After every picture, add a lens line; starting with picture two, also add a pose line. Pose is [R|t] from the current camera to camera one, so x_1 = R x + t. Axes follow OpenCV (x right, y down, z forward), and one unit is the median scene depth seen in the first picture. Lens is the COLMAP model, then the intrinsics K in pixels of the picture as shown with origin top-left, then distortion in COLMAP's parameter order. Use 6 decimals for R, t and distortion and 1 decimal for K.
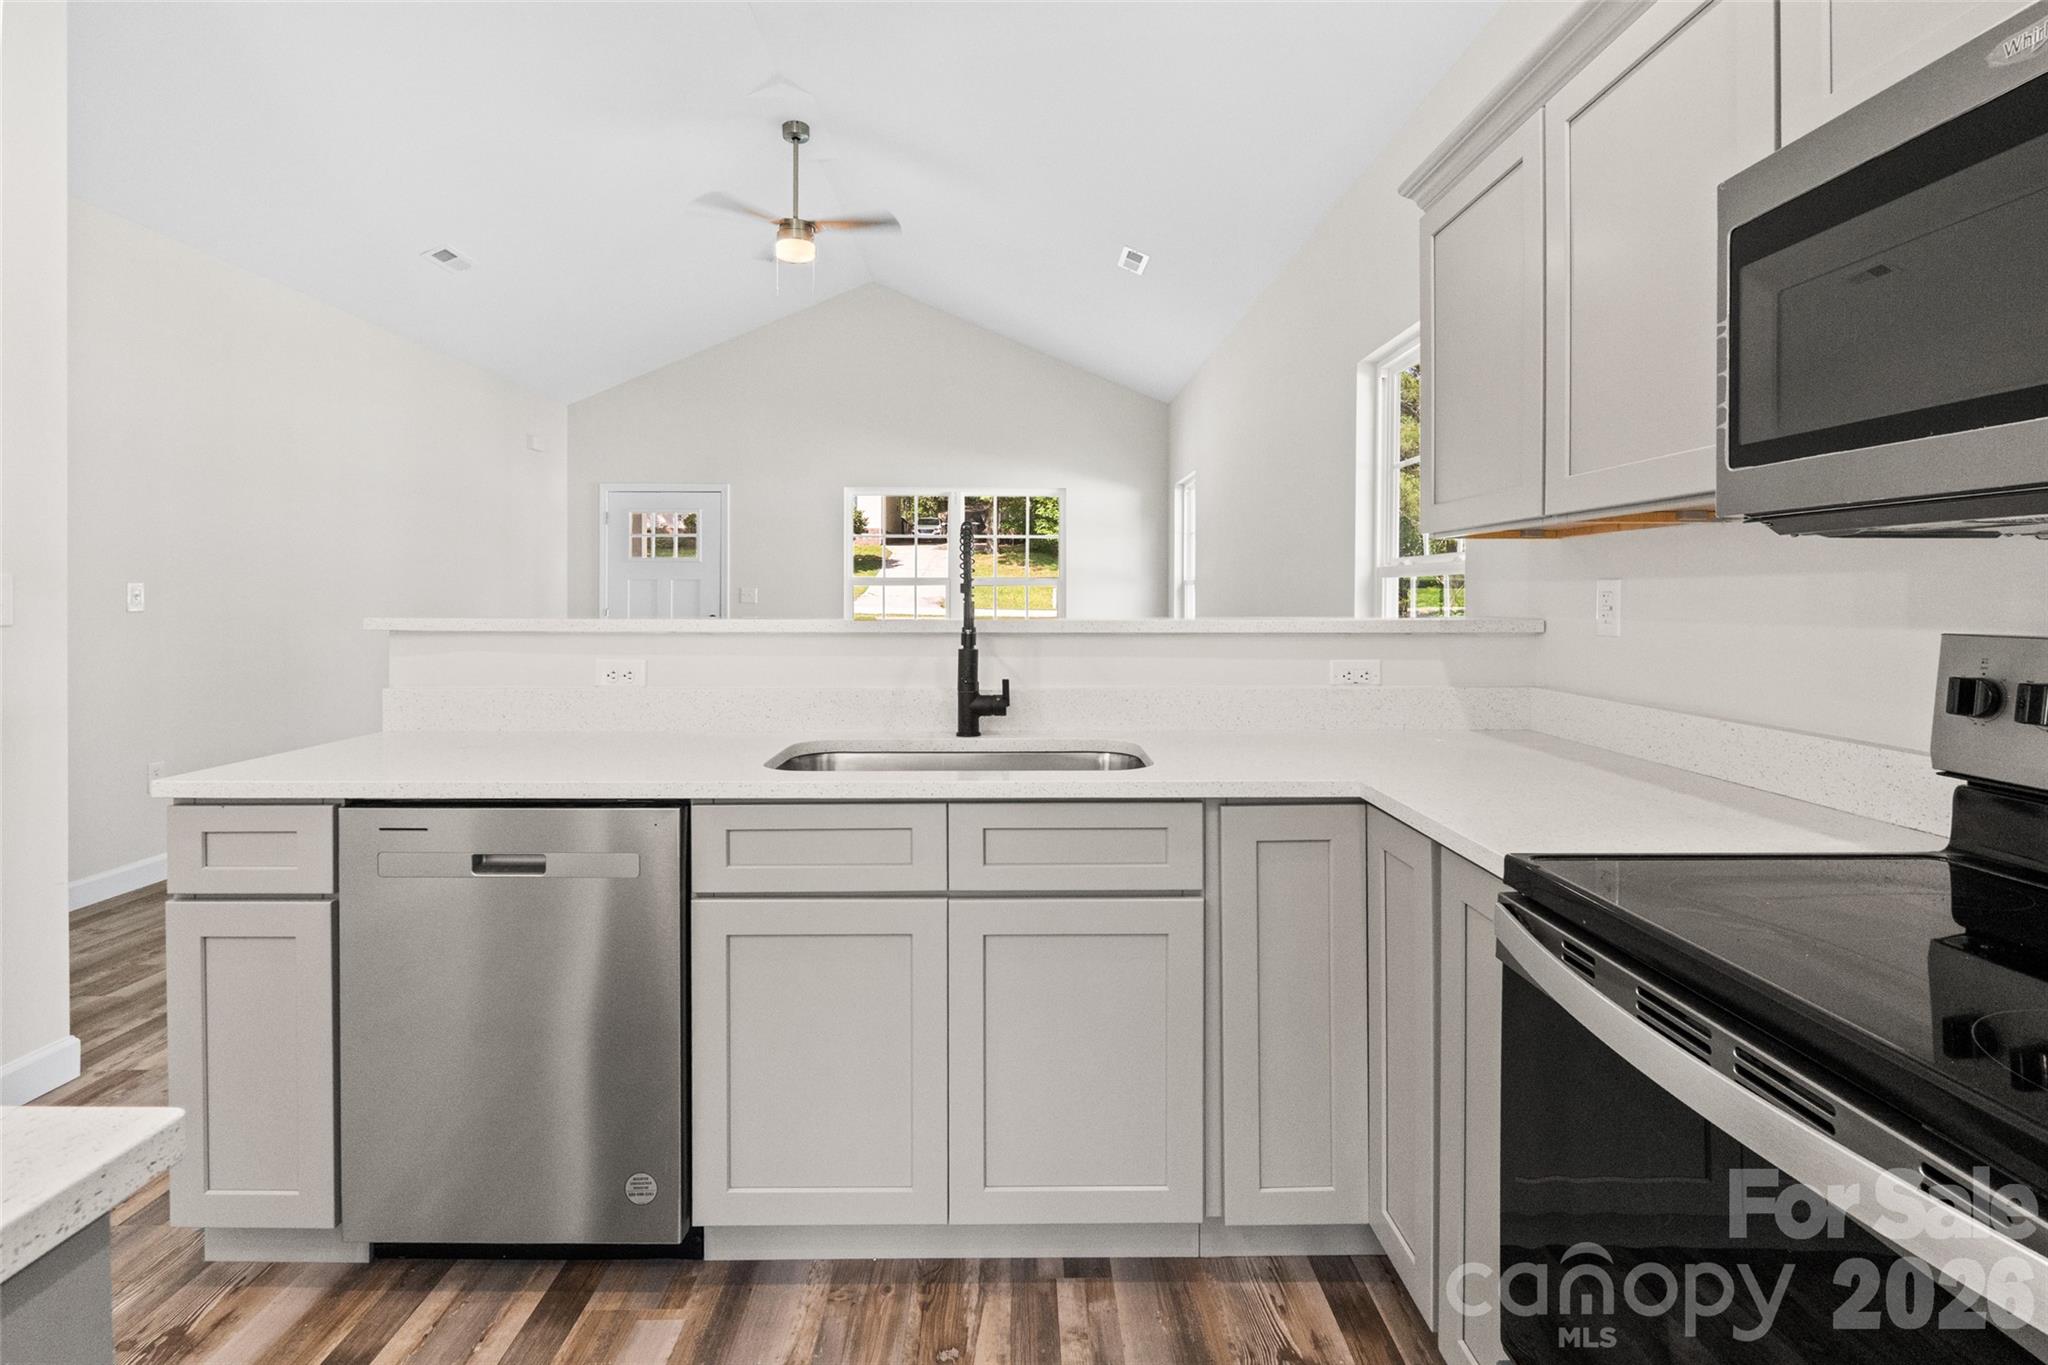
lens RADIAL K [[952.7, 0, 1018.4], [0, 952.7, 593.9], [0, 0, 1]] dist [-0.008594, 0.001667]
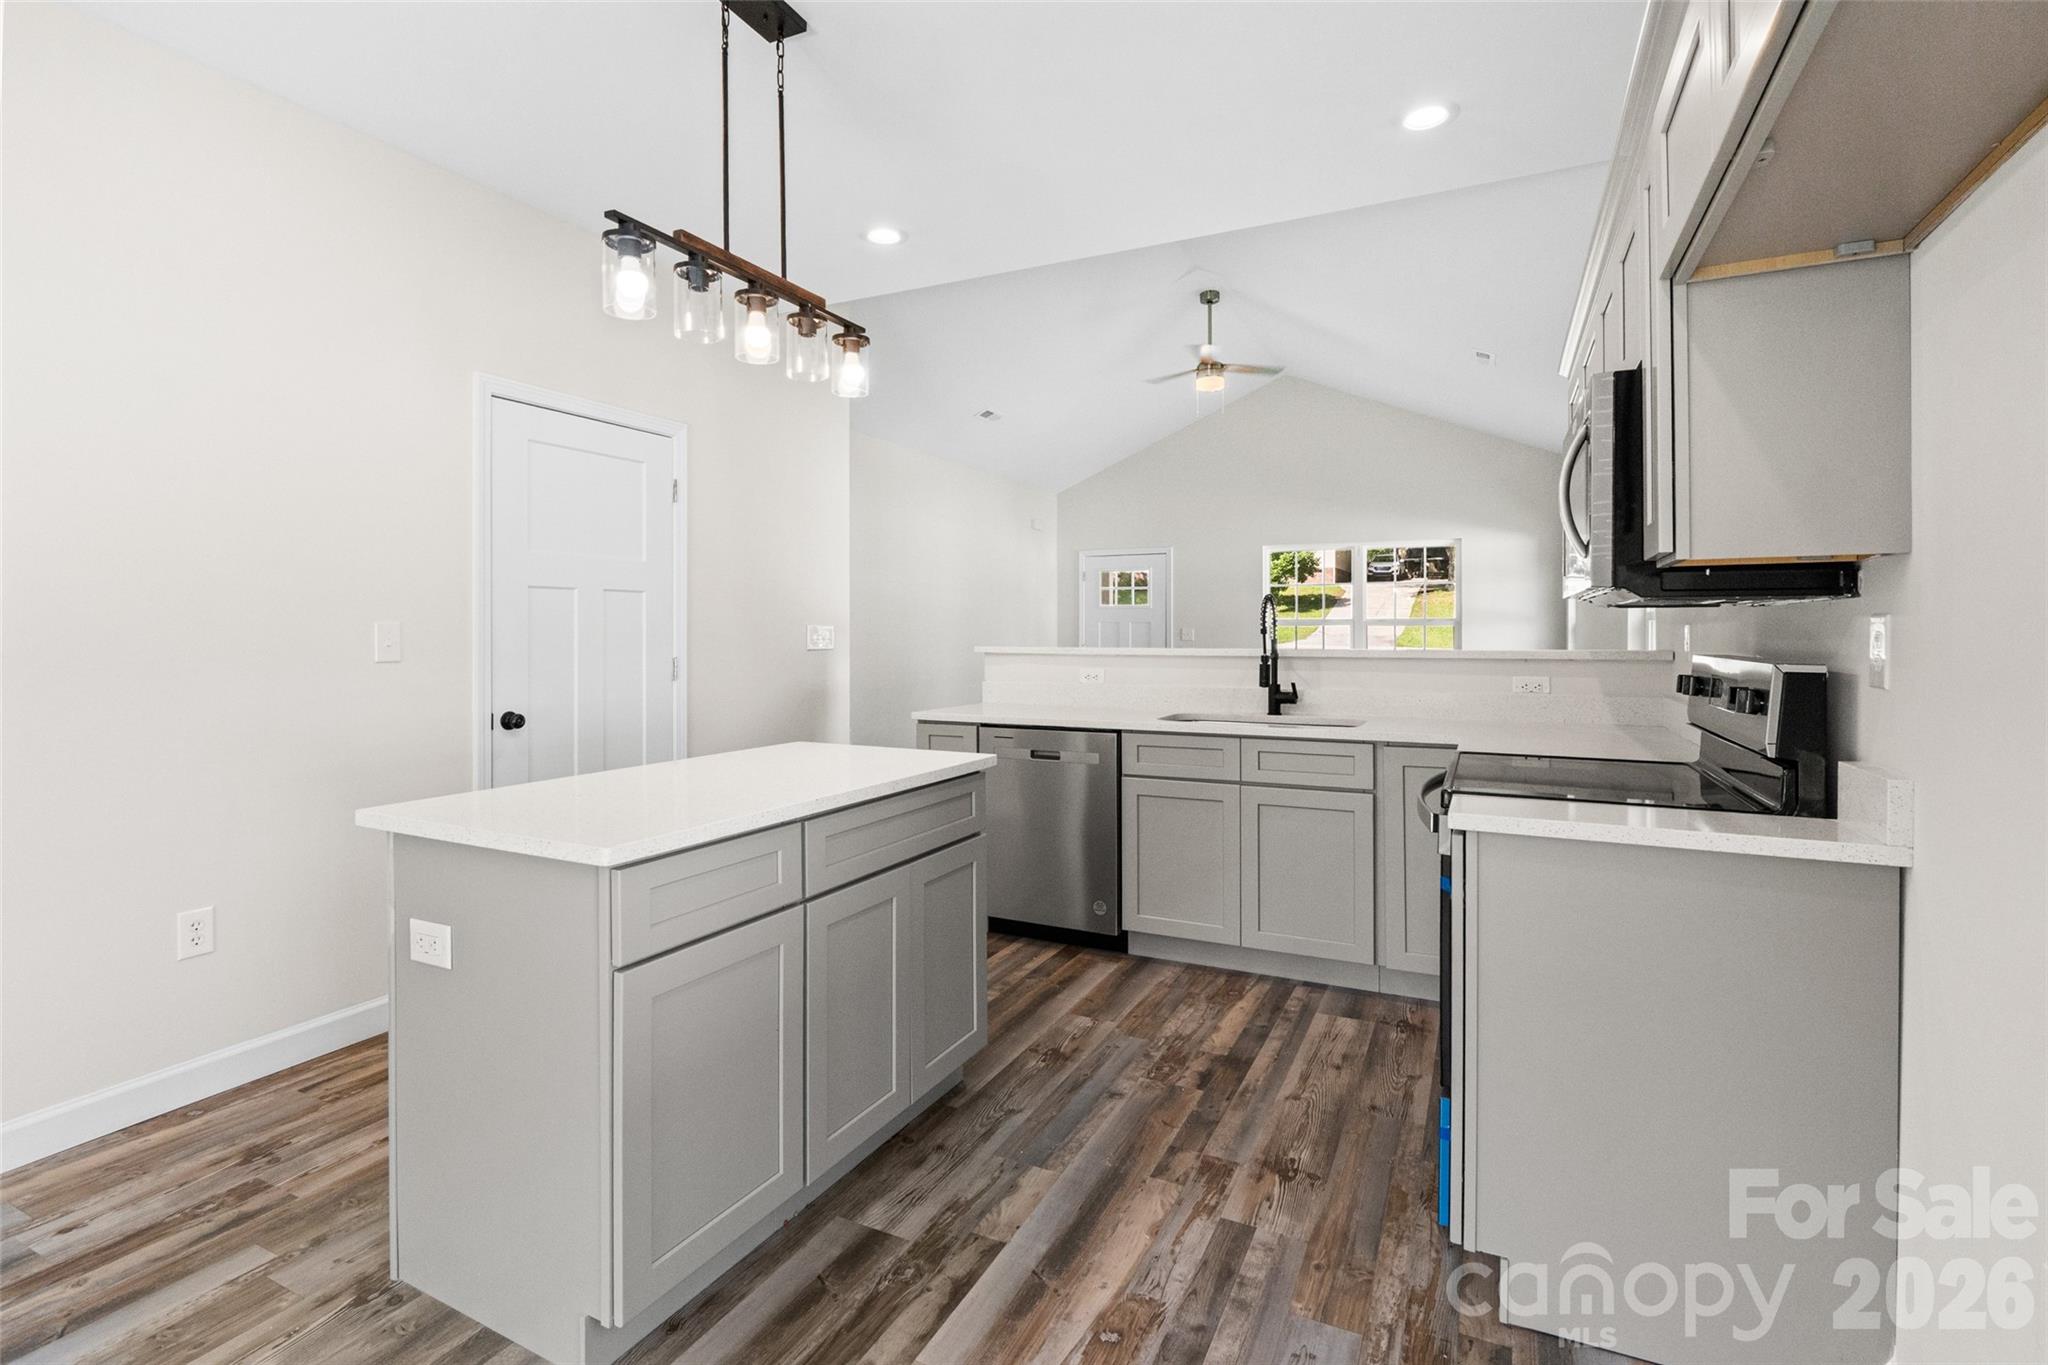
lens RADIAL K [[952.7, 0, 1033.3], [0, 952.7, 617.2], [0, 0, 1]] dist [-0.008594, 0.001667]
pose [[0.895816, -0.007730, -0.444358, 0.331817], [0.000623, 0.999870, -0.016138, -0.003359], [0.444425, 0.014180, 0.895704, -0.777347]]
